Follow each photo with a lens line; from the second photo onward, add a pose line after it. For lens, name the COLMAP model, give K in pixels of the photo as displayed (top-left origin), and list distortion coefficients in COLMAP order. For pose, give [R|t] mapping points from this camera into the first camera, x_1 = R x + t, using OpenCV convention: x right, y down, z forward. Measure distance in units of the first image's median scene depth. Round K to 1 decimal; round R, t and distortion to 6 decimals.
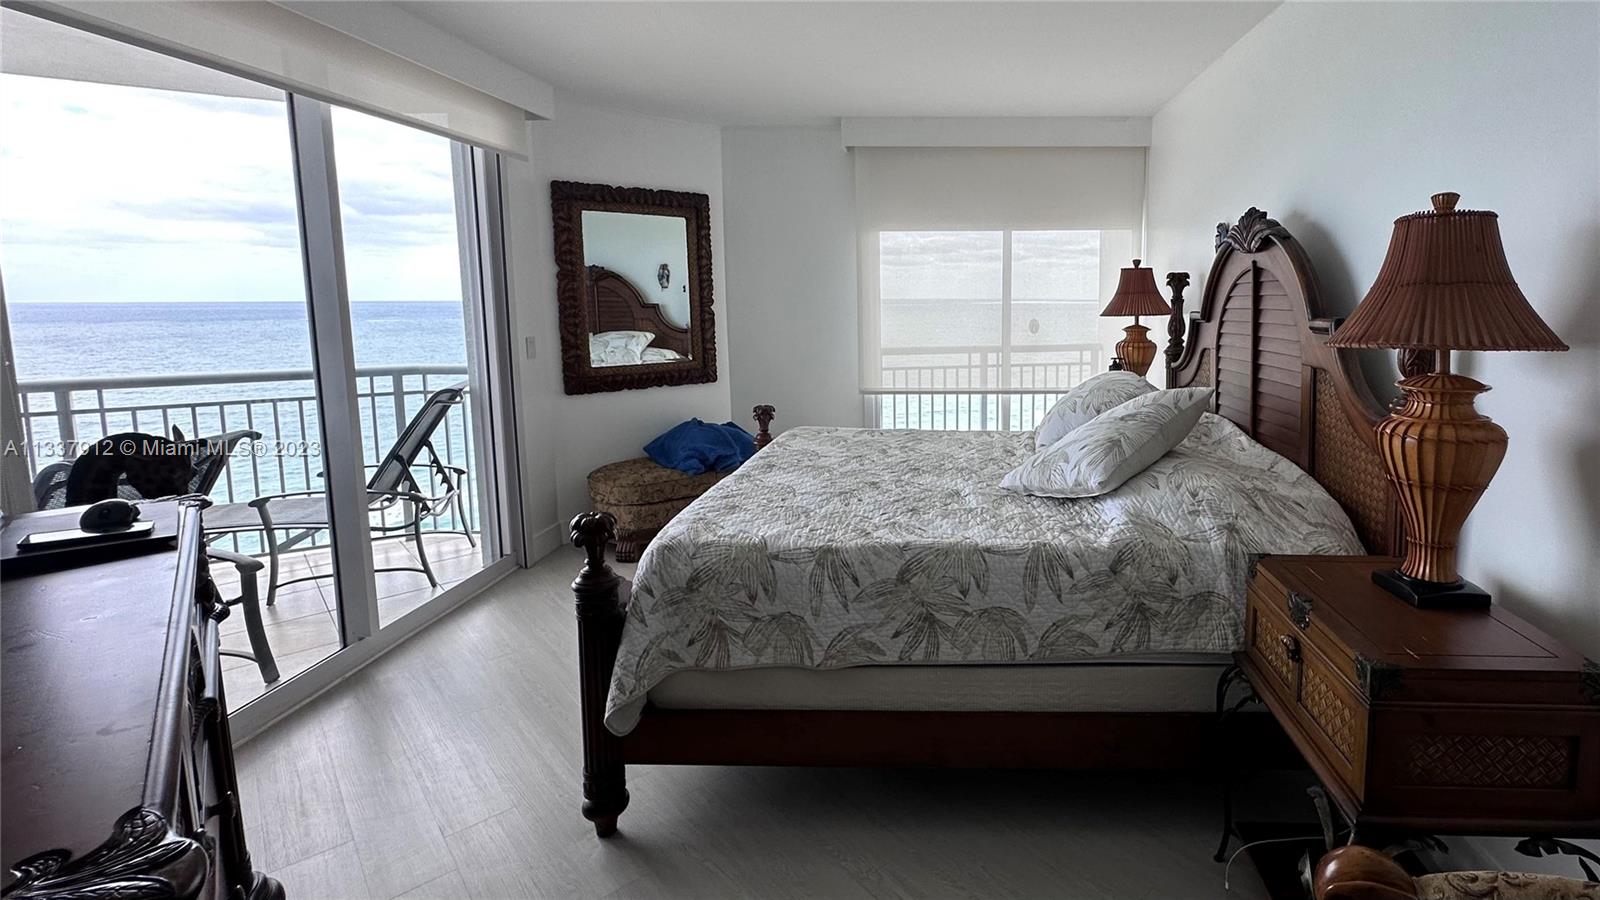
lens RADIAL K [[760.5, 0, 954.1], [0, 760.5, 385.7], [0, 0, 1]] dist [0.000492, 0.000807]
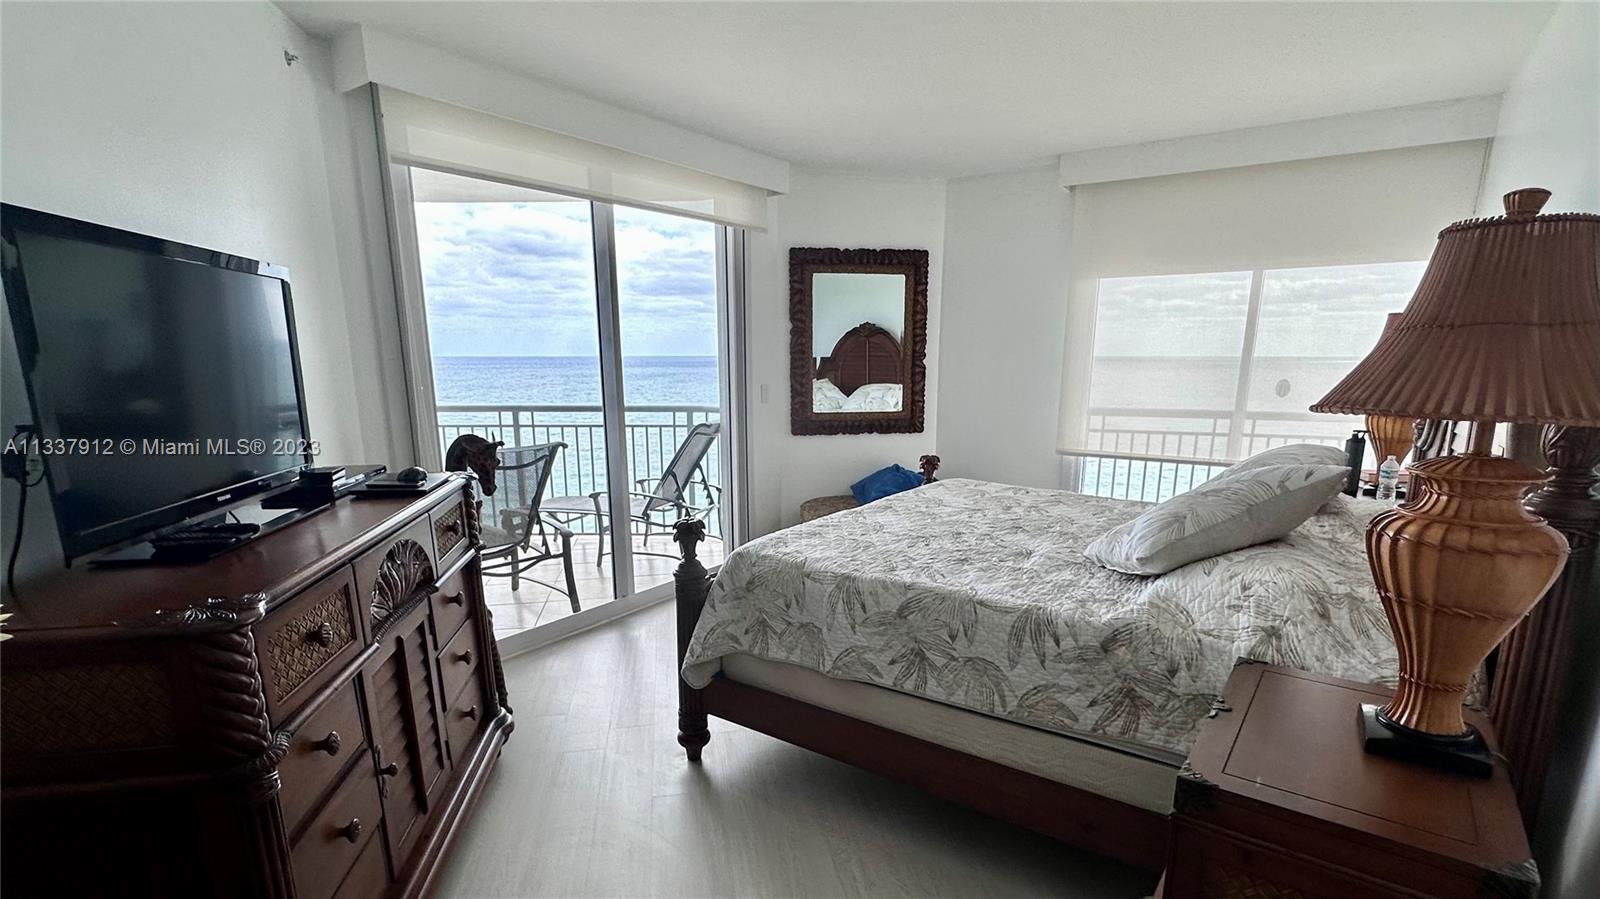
lens RADIAL K [[768.3, 0, 805.7], [0, 768.3, 538.5], [0, 0, 1]] dist [-0.001404, 0.000140]
pose [[0.823829, 0.135328, -0.550447, 0.313138], [-0.068322, 0.987710, 0.140575, 0.002370], [0.562706, -0.078202, 0.822950, 0.023265]]
